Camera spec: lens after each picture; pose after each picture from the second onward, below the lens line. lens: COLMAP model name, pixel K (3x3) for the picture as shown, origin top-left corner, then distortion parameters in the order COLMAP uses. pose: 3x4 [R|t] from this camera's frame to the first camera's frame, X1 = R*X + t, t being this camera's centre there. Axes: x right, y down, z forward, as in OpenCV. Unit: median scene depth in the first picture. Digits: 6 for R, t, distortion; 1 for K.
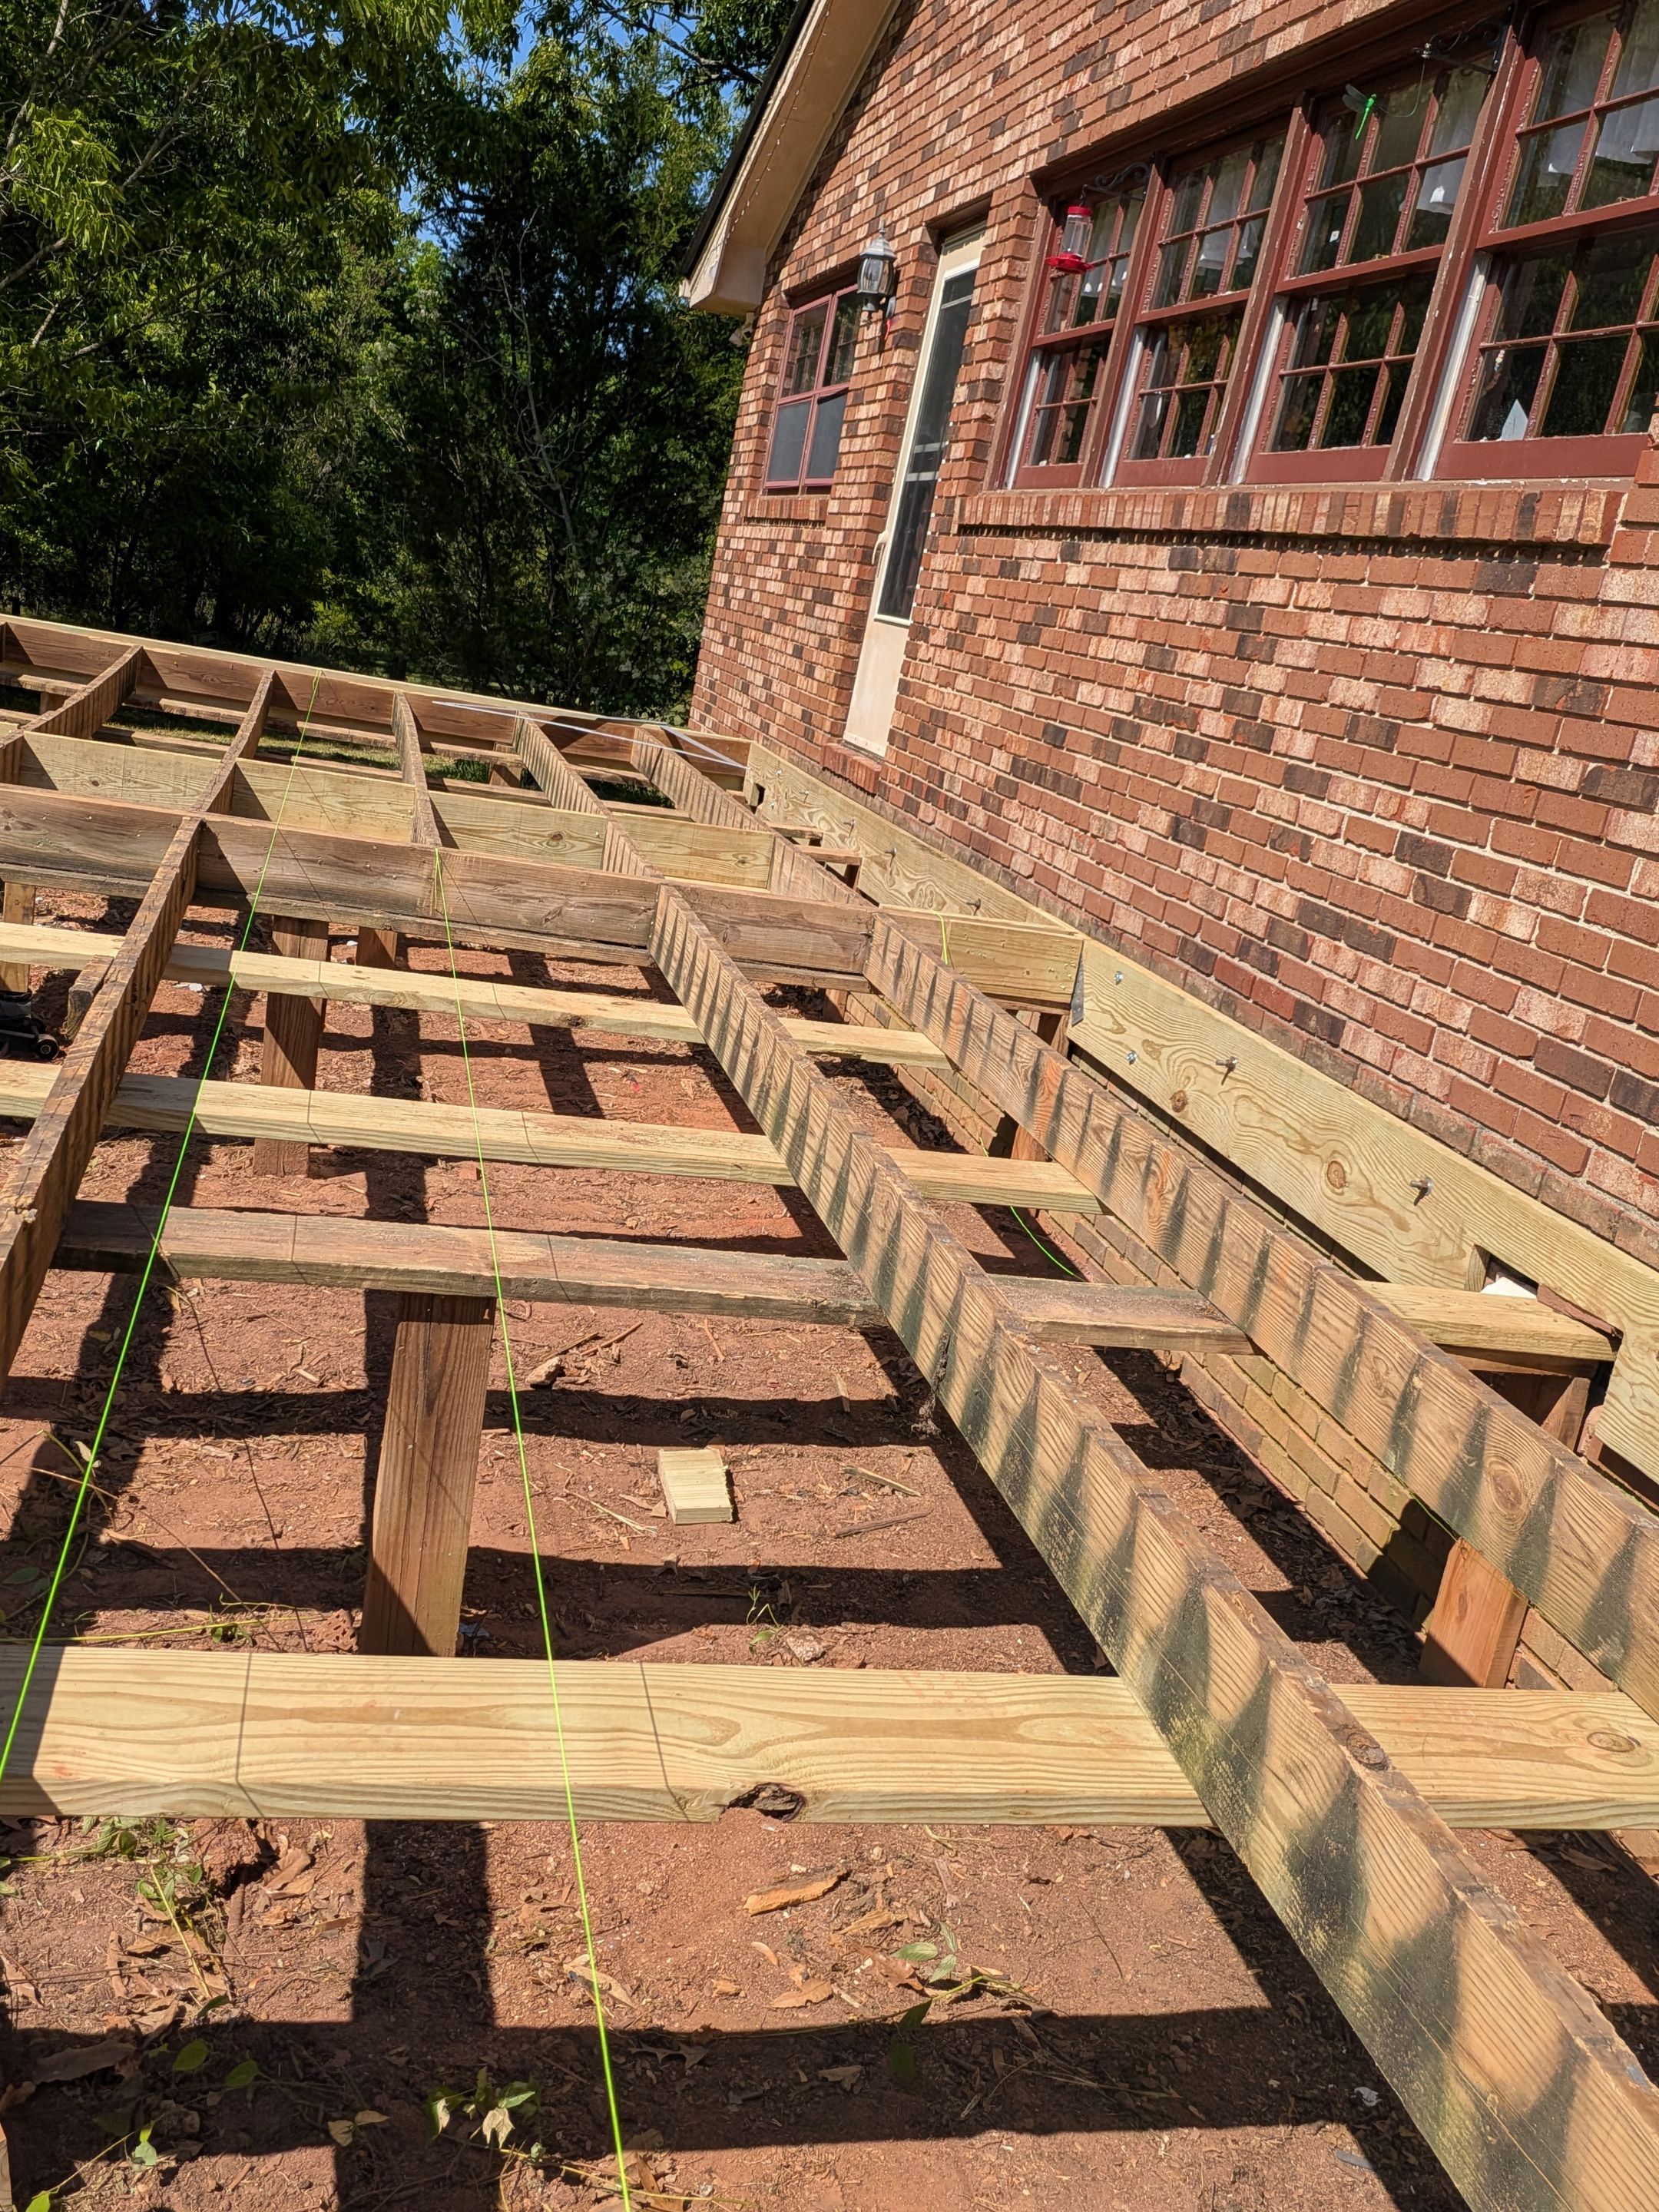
lens RADIAL K [[1883.2, 0, 755.6], [0, 1883.2, 1111.1], [0, 0, 1]] dist [0.078583, -0.144890]
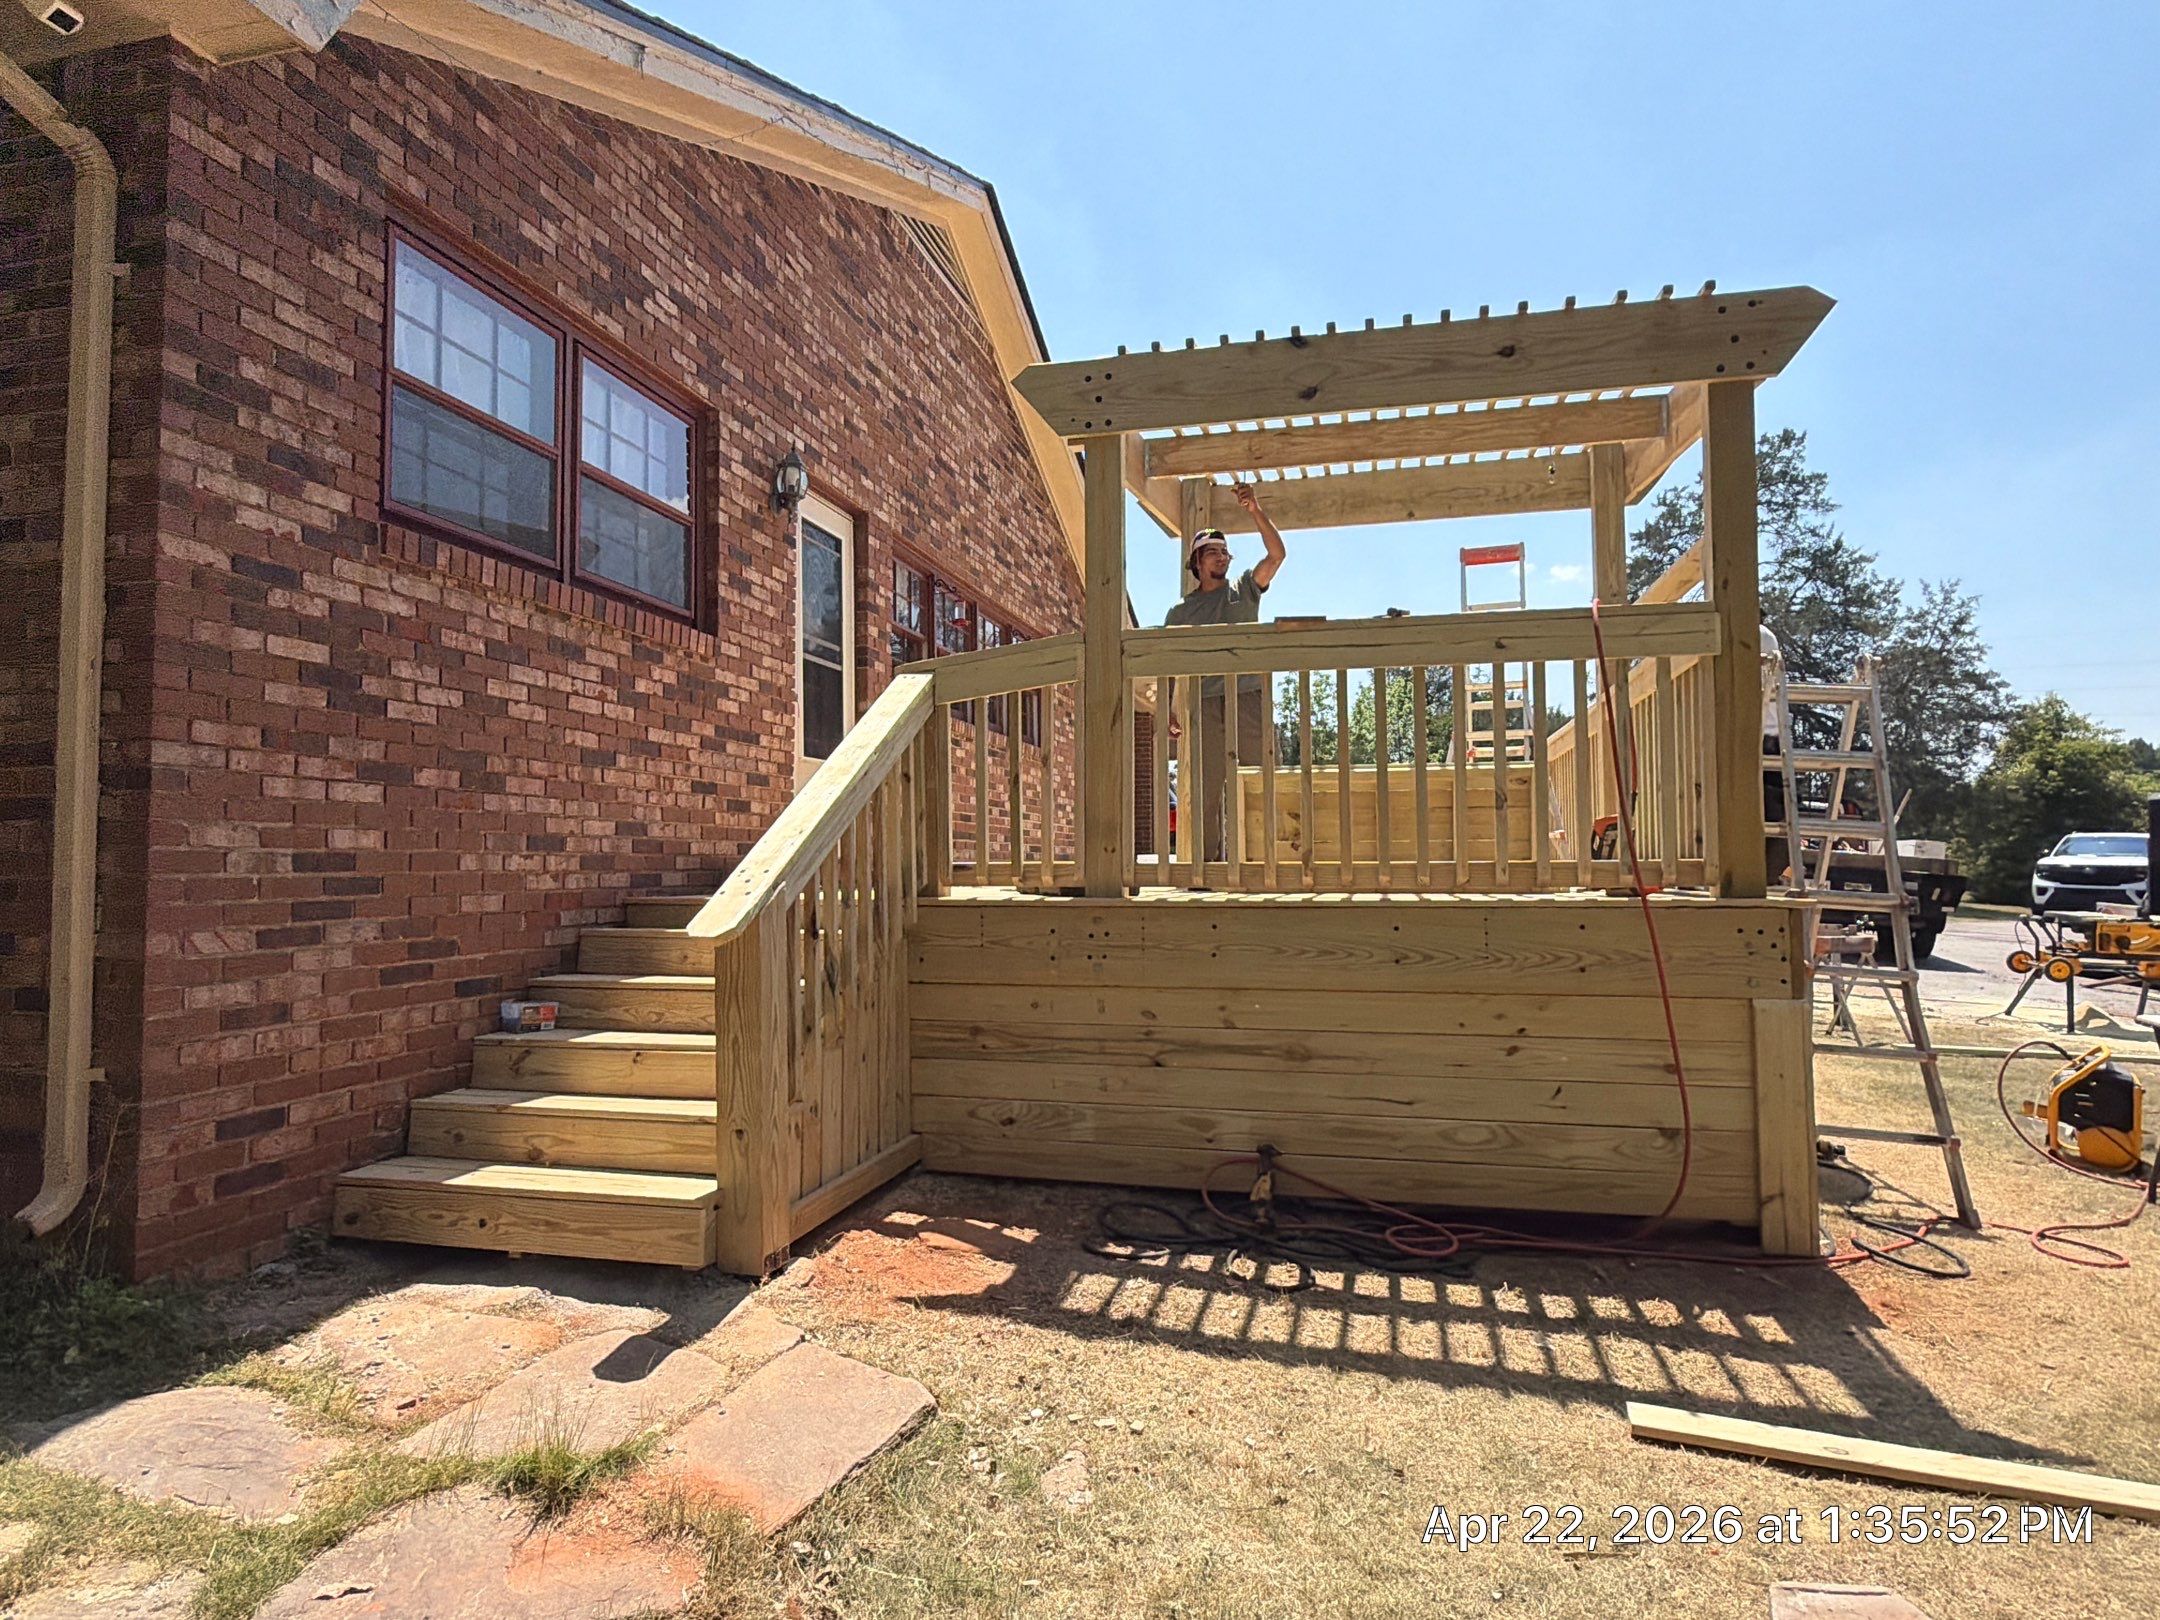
lens RADIAL K [[1210.9, 0, 1077.5], [0, 1210.9, 812.5], [0, 0, 1]] dist [0.002555, 0.001648]
pose [[-0.887009, -0.150494, 0.436539, -0.709698], [-0.028455, 0.961416, 0.273624, -0.701887], [-0.460874, 0.230286, -0.857067, 2.504255]]
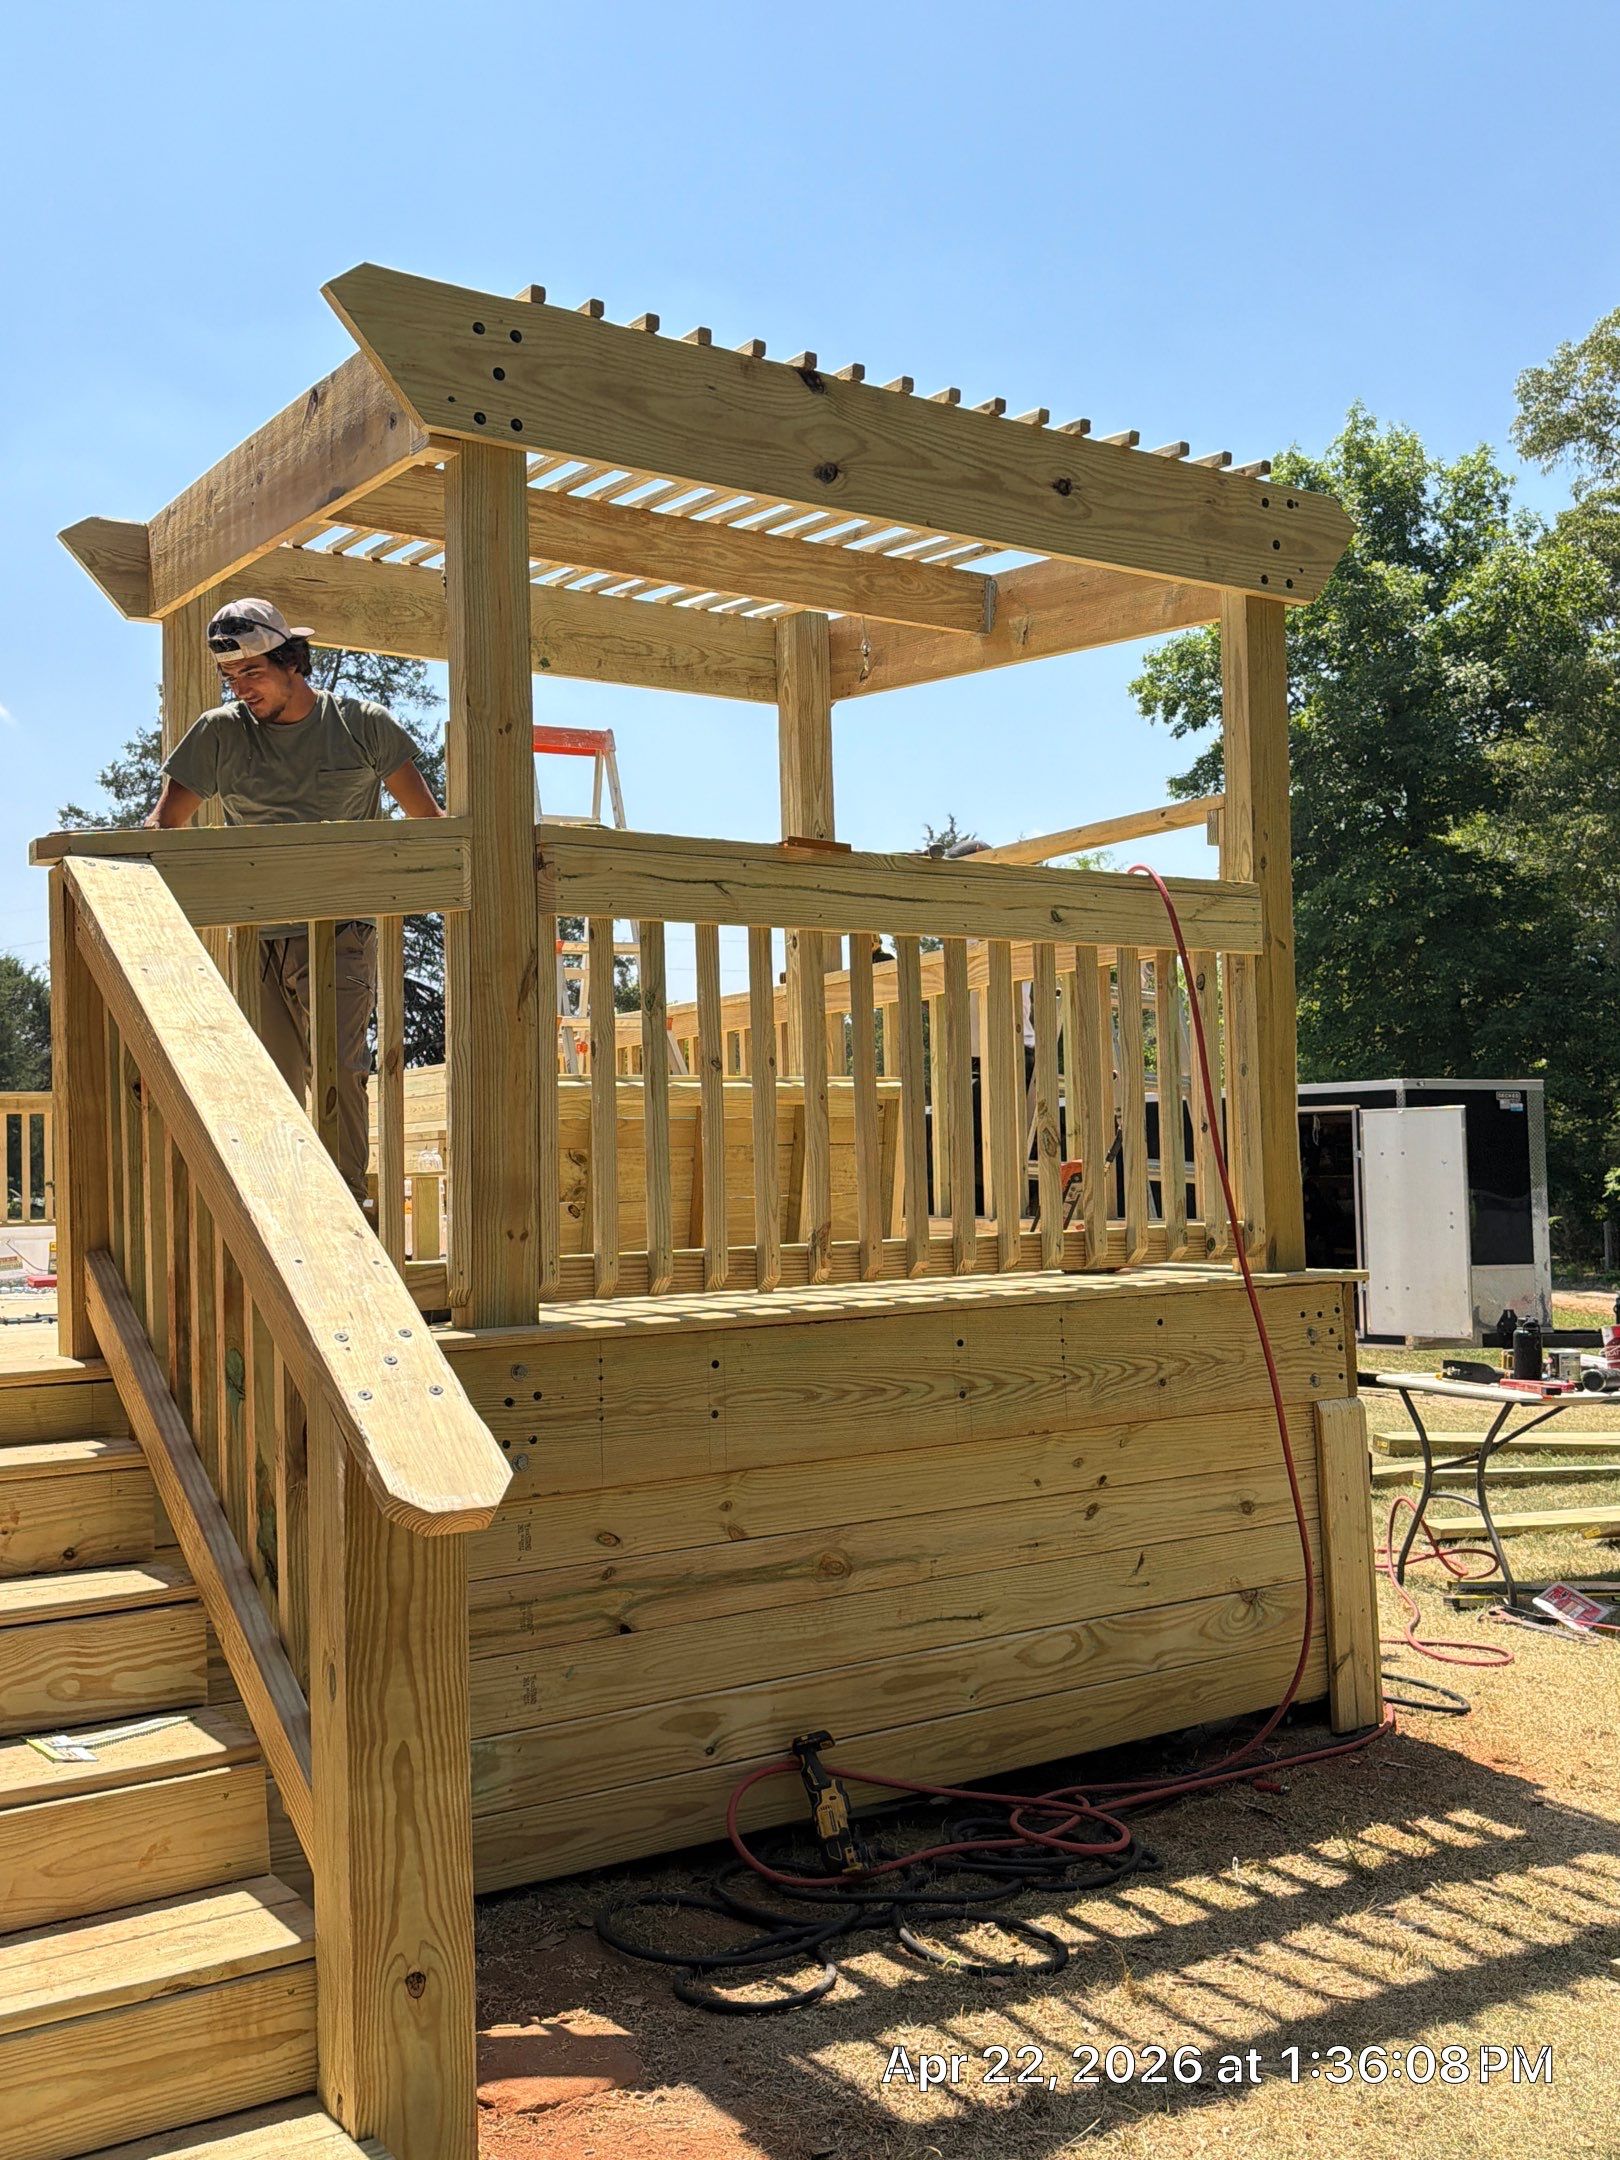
lens RADIAL K [[1917.0, 0, 810.0], [0, 1917.0, 1080.0], [0, 0, 1]] dist [0.154575, -0.295068]
pose [[-0.926433, -0.165898, -0.337933, -0.207402], [-0.226637, 0.962548, 0.148786, -0.630297], [0.300594, 0.214429, -0.929335, 2.455313]]
